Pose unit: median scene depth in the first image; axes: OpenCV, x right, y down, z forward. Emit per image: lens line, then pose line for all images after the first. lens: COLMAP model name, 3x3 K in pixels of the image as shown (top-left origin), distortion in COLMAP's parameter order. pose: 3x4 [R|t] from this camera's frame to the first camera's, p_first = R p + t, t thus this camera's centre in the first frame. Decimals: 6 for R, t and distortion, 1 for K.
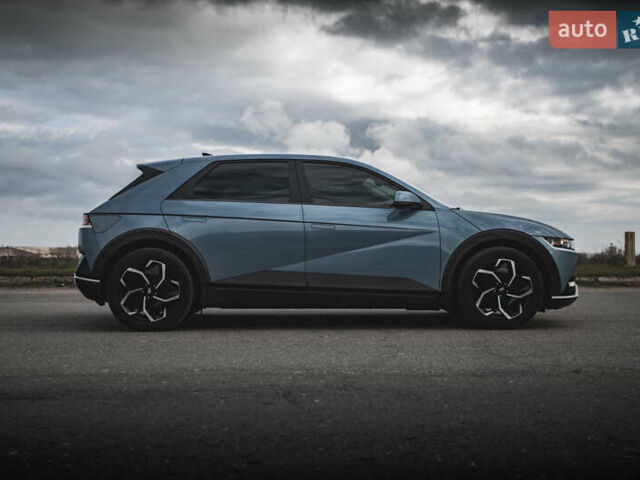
lens RADIAL K [[782.7, 0, 320.0], [0, 782.7, 240.0], [0, 0, 1]] dist [0.028087, 0.077690]
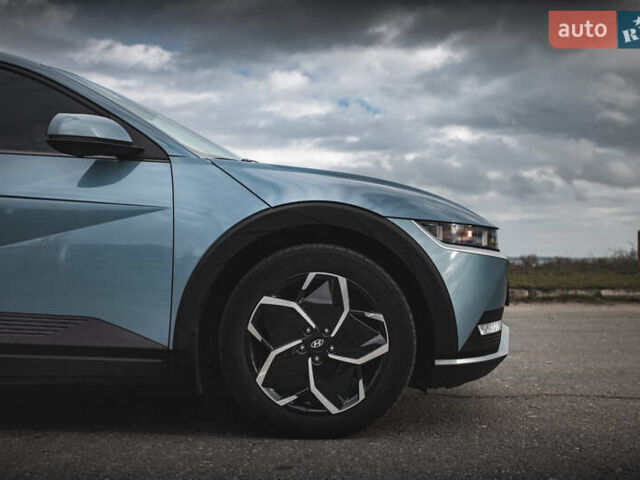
lens RADIAL K [[782.7, 0, 320.0], [0, 782.7, 240.0], [0, 0, 1]] dist [0.028087, 0.077690]
pose [[0.999762, -0.000063, -0.021831, 0.239200], [-0.000070, 0.999982, -0.006078, 0.009028], [0.021831, 0.006078, 0.999743, 0.565236]]
